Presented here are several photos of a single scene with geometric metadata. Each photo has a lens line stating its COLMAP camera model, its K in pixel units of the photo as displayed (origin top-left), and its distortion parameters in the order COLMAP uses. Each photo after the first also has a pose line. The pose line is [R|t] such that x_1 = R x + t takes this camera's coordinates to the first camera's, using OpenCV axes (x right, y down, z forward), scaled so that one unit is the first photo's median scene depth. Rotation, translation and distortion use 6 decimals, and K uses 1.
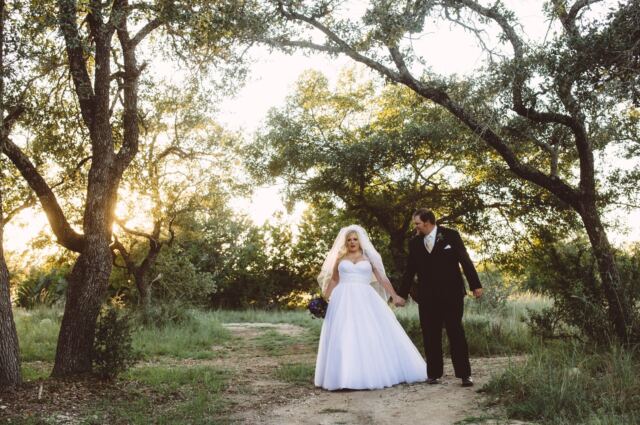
lens RADIAL K [[931.1, 0, 320.0], [0, 931.1, 212.5], [0, 0, 1]] dist [-0.124691, 0.033311]
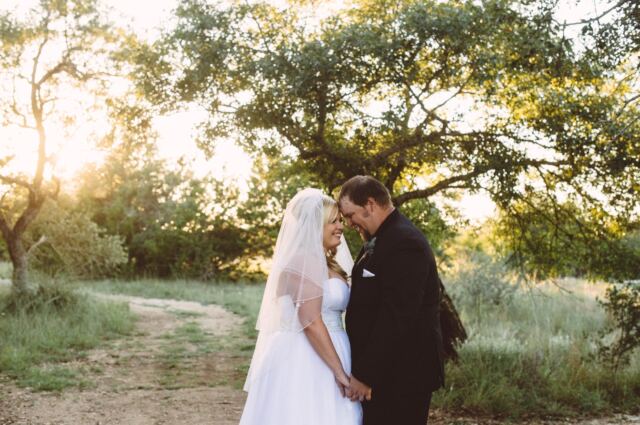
lens RADIAL K [[931.1, 0, 320.0], [0, 931.1, 212.5], [0, 0, 1]] dist [-0.124691, 0.033311]
pose [[0.998166, 0.045728, 0.039665, 0.016947], [-0.047559, 0.997784, 0.046531, 0.002986], [-0.037450, -0.048332, 0.998129, 0.288920]]
